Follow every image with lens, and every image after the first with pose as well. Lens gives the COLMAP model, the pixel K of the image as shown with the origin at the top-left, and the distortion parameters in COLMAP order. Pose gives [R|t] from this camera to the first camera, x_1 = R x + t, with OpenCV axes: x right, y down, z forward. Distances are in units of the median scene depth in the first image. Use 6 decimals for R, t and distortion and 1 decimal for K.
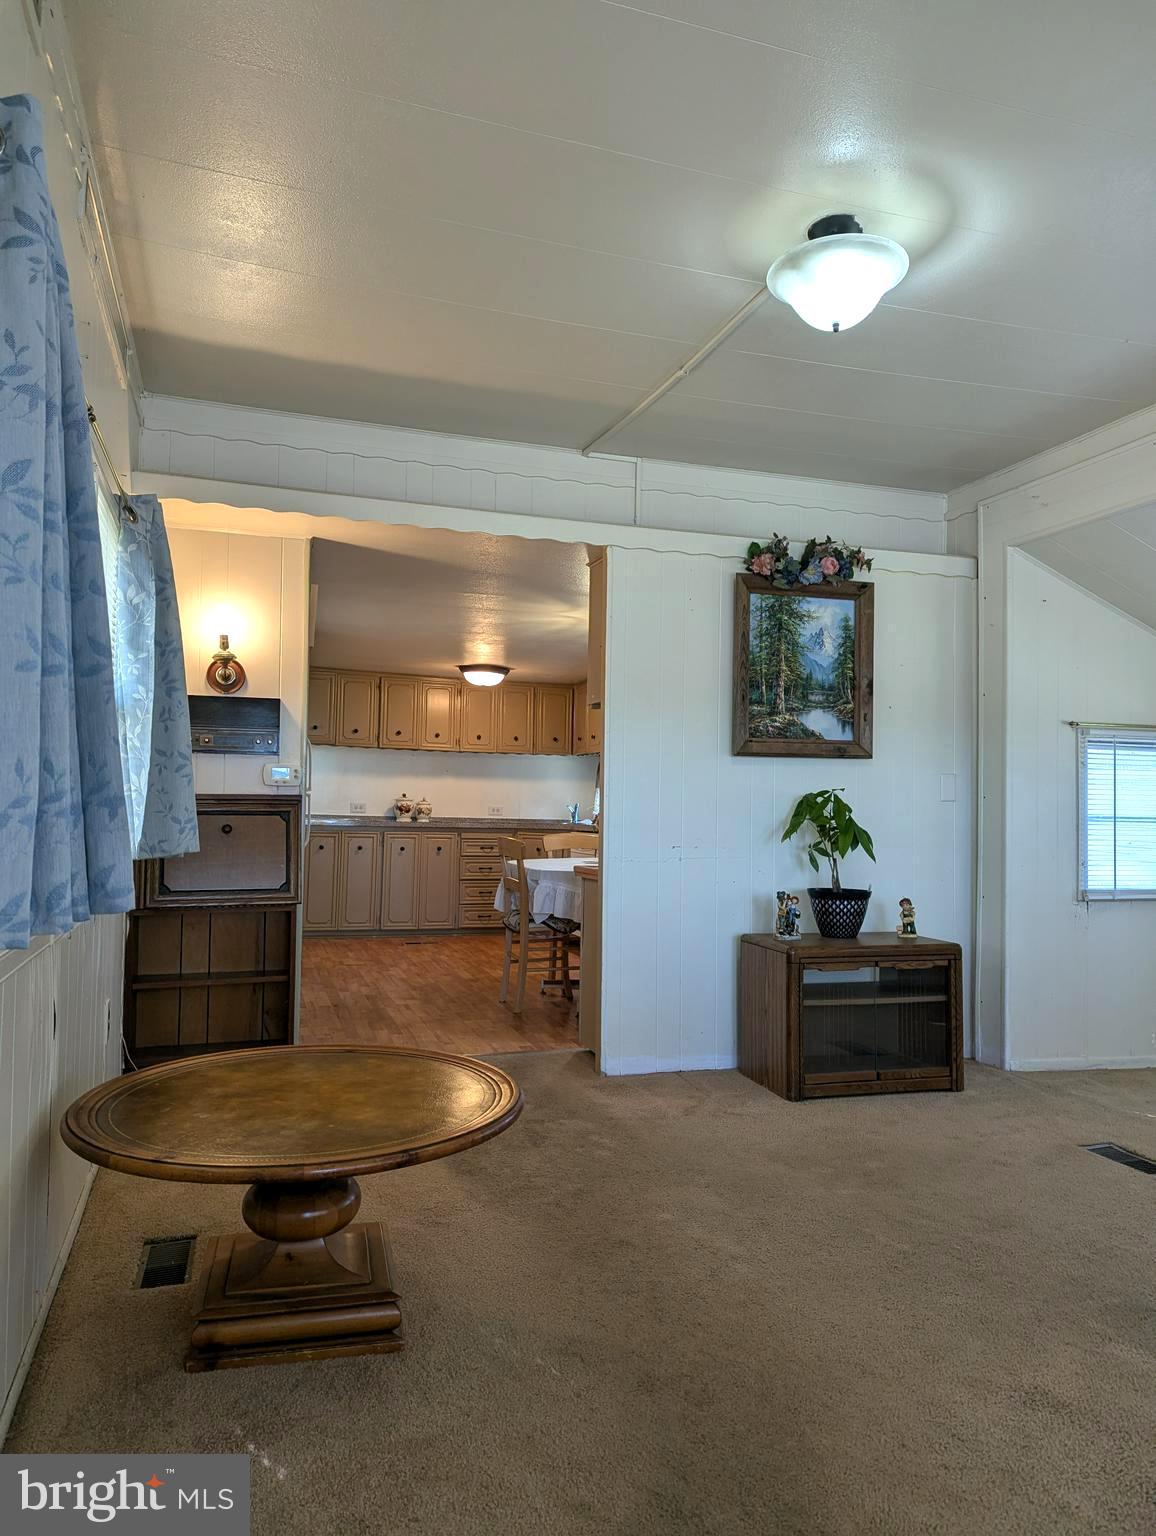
lens RADIAL K [[1076.9, 0, 582.0], [0, 1076.9, 765.7], [0, 0, 1]] dist [0.065002, -0.049845]
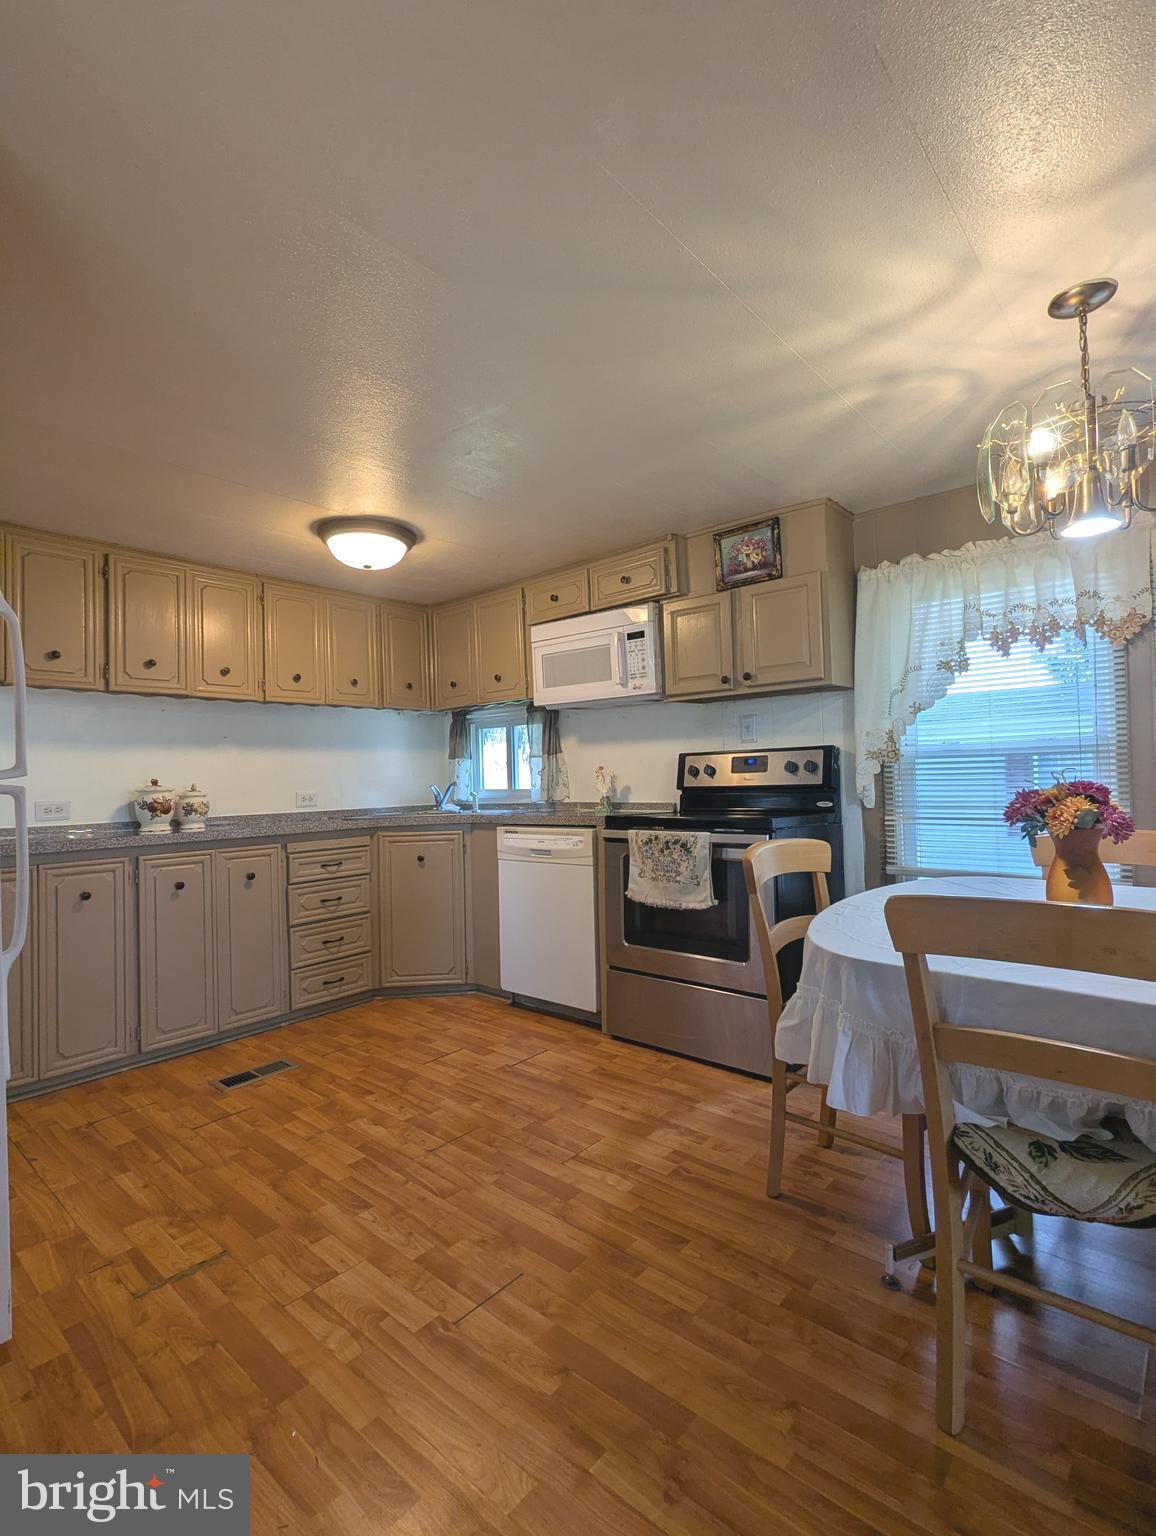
lens RADIAL K [[731.1, 0, 573.3], [0, 731.1, 754.7], [0, 0, 1]] dist [0.001536, -0.001555]
pose [[0.854680, -0.031307, 0.518211, -0.387770], [0.026850, 0.999510, 0.016101, 0.029656], [-0.518461, 0.000153, 0.855101, 1.269538]]
